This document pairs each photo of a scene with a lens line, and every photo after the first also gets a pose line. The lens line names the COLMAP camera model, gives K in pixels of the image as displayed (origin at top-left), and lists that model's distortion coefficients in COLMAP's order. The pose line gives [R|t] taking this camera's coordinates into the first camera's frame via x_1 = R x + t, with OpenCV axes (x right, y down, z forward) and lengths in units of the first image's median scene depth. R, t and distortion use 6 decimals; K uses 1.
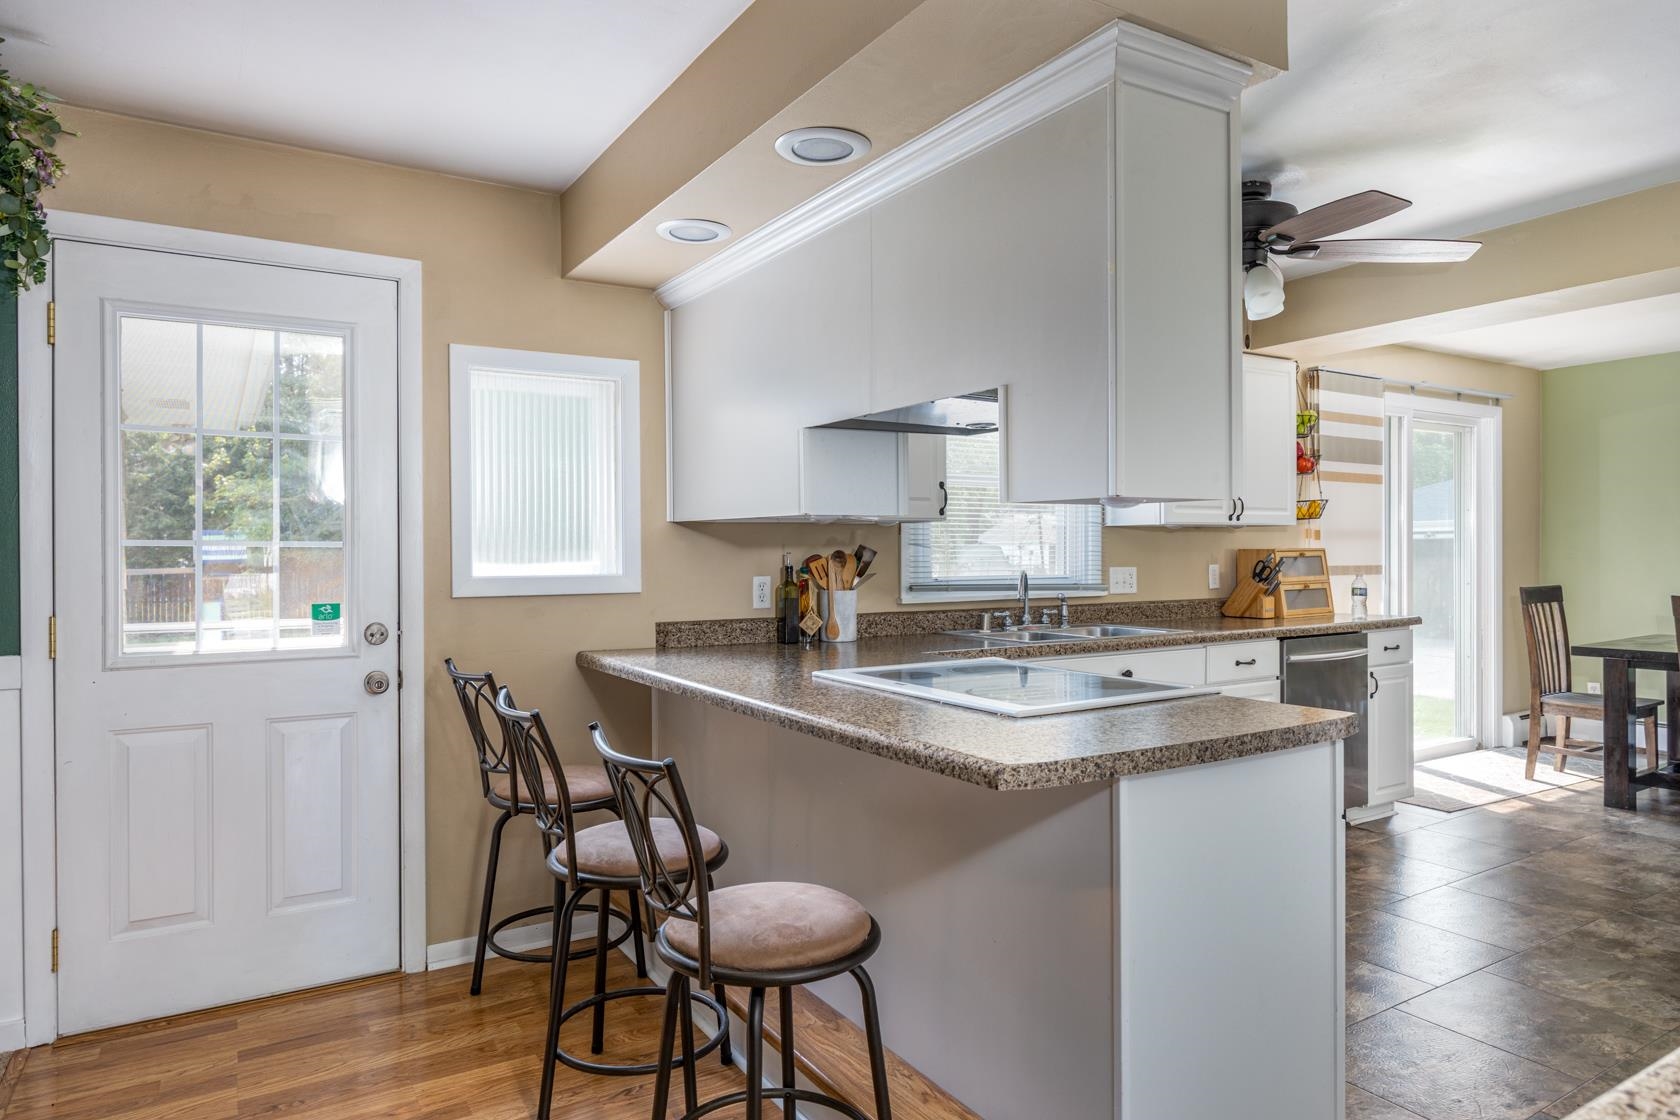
lens RADIAL K [[1004.3, 0, 846.1], [0, 1004.3, 555.0], [0, 0, 1]] dist [-0.009532, 0.001695]
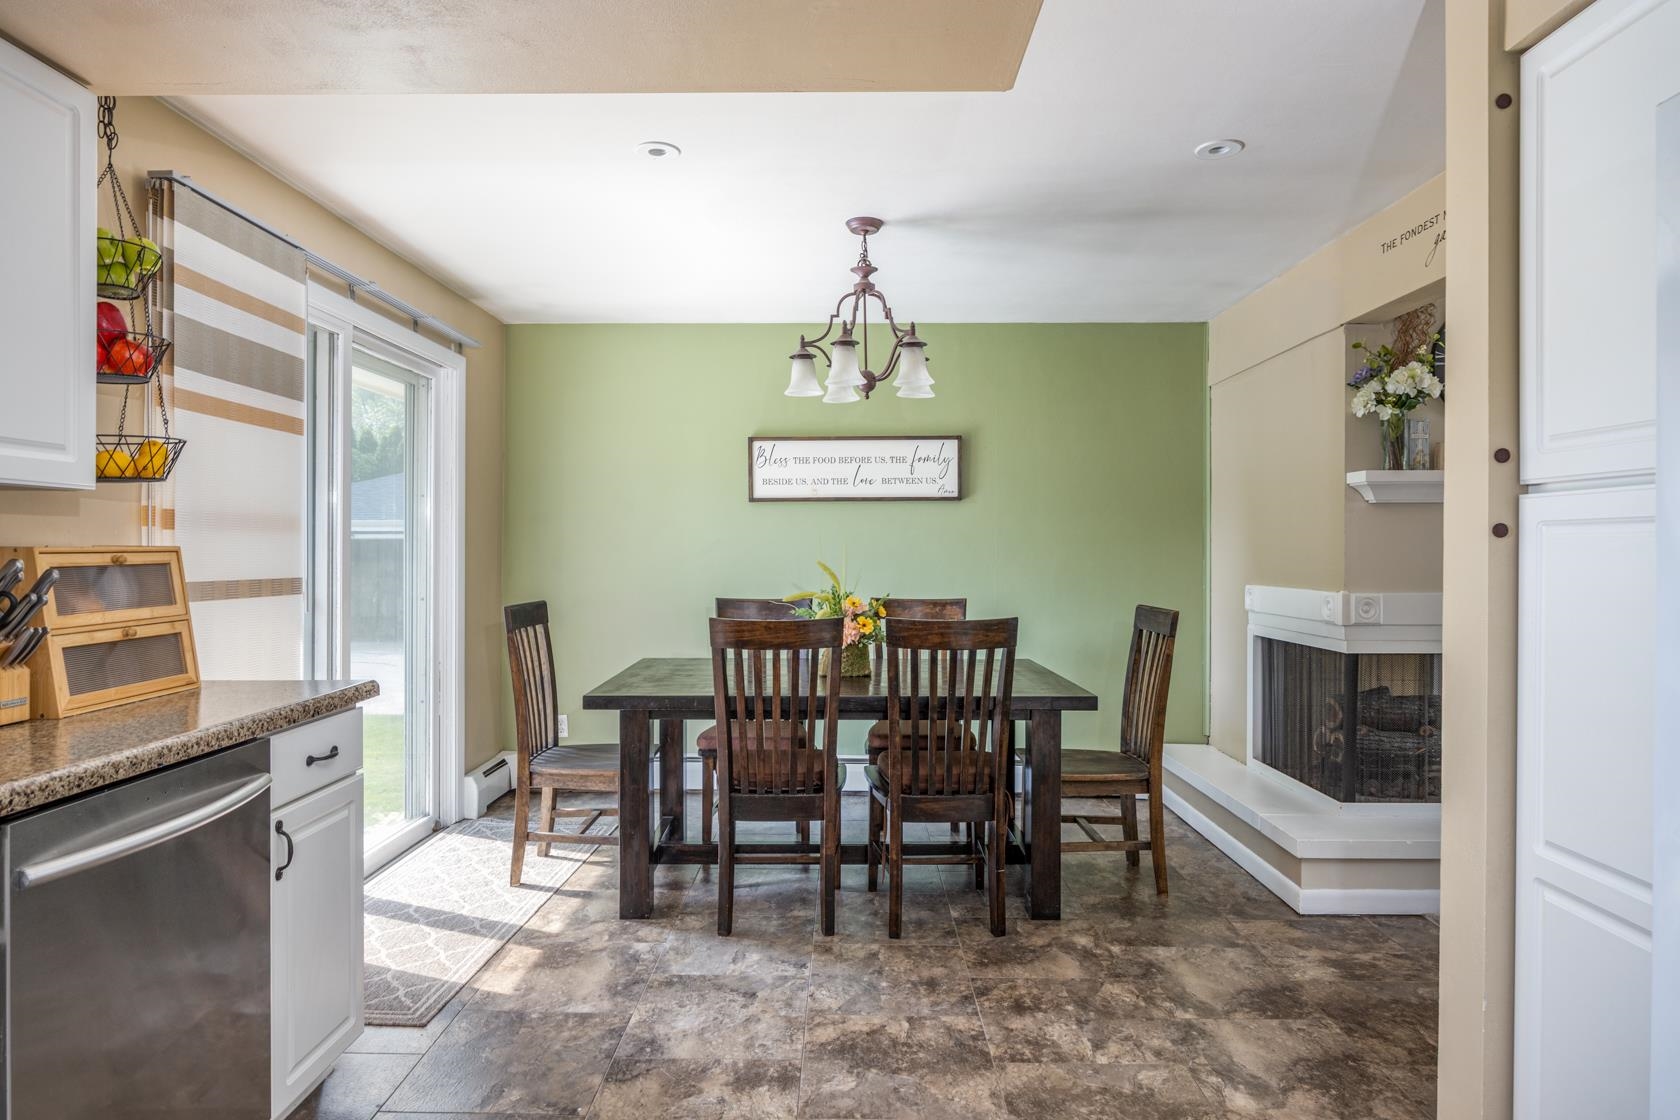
lens RADIAL K [[958.8, 0, 836.9], [0, 958.8, 565.8], [0, 0, 1]] dist [-0.006473, 0.000134]
pose [[0.535004, -0.002339, 0.844846, 0.266724], [-0.010997, 0.999892, 0.009732, -0.005671], [-0.844778, -0.014498, 0.534921, 0.504779]]
